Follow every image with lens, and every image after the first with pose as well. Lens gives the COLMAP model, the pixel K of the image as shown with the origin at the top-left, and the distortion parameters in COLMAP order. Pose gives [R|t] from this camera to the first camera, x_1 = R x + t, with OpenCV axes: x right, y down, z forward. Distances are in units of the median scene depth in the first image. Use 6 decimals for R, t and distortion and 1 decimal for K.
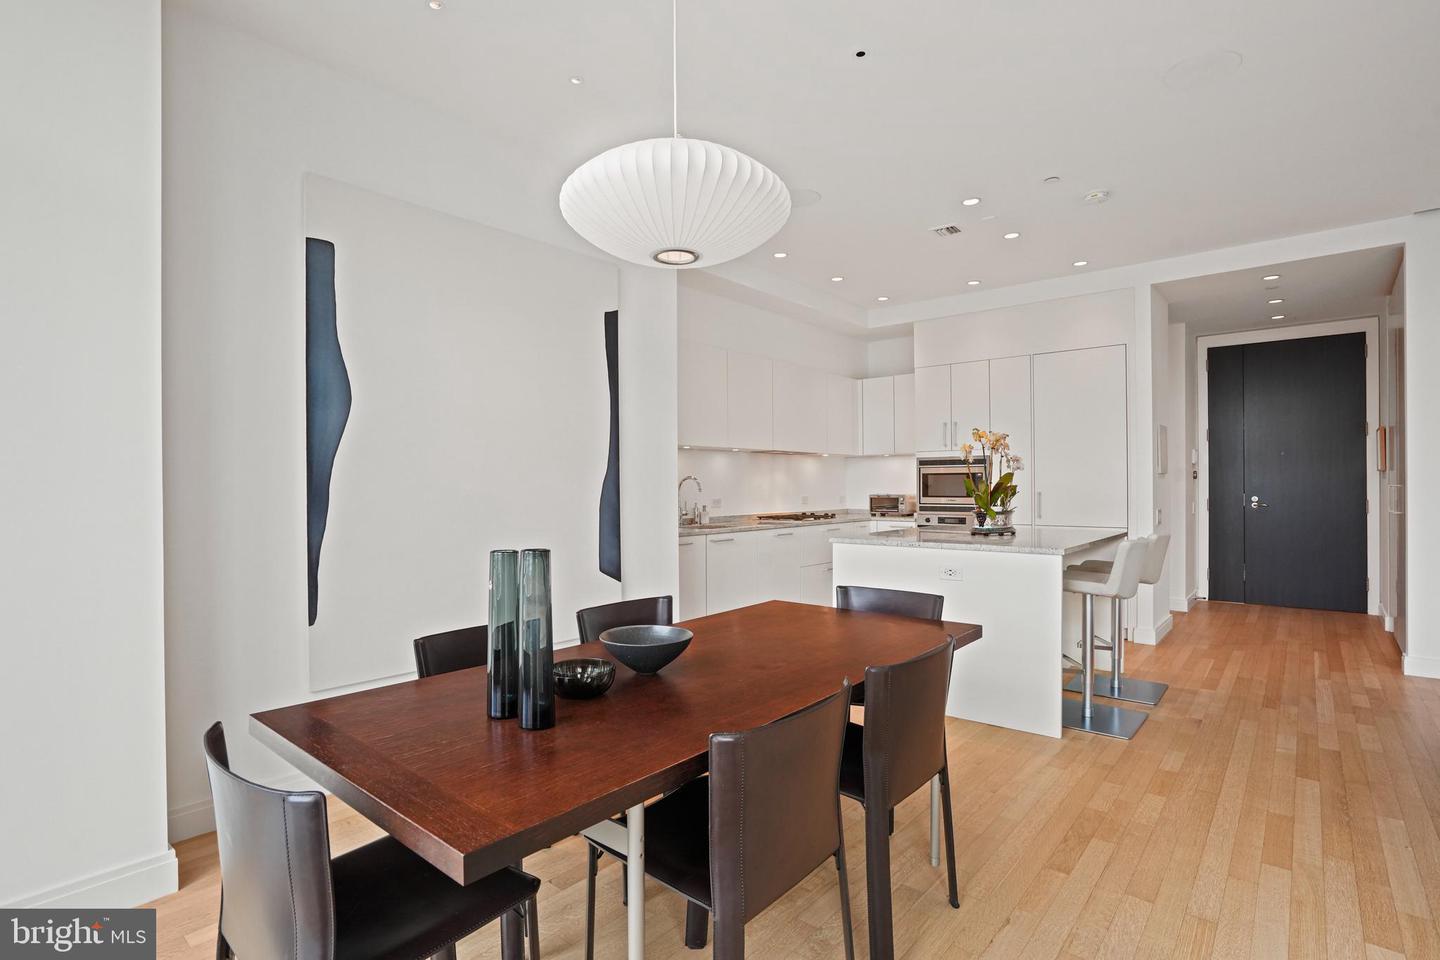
lens RADIAL K [[723.3, 0, 720.0], [0, 723.3, 480.0], [0, 0, 1]] dist [-0.000793, 0.000187]
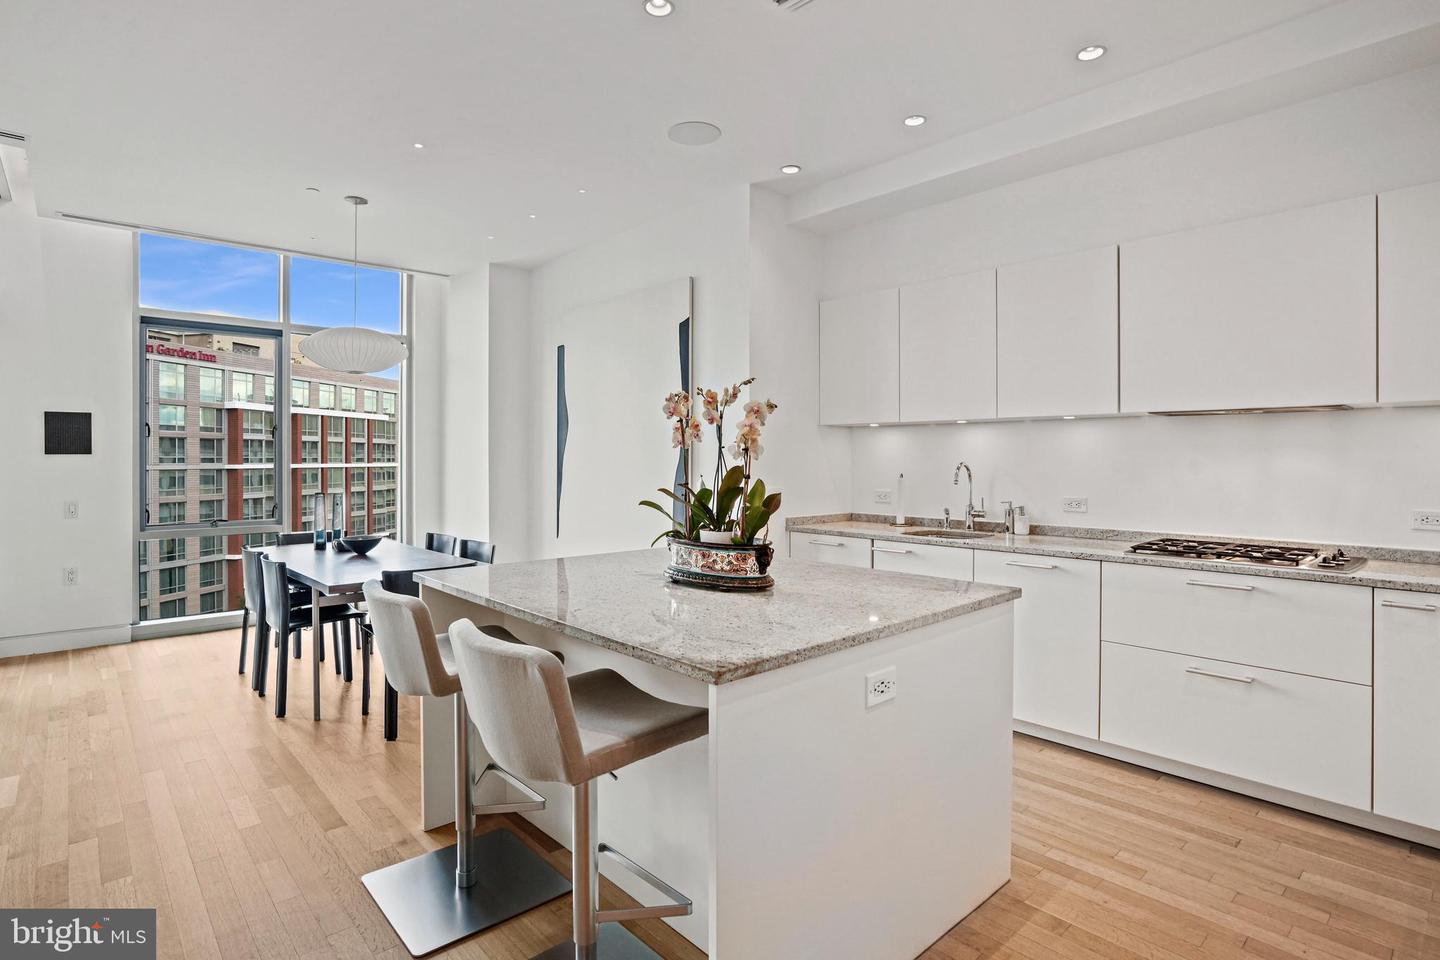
lens RADIAL K [[719.7, 0, 722.2], [0, 719.7, 462.8], [0, 0, 1]] dist [-0.000035, 0.001491]
pose [[-0.103268, 0.011638, -0.994585, 1.359538], [0.008119, 0.999908, 0.010858, -0.025596], [0.994620, -0.006953, -0.103353, 1.627965]]
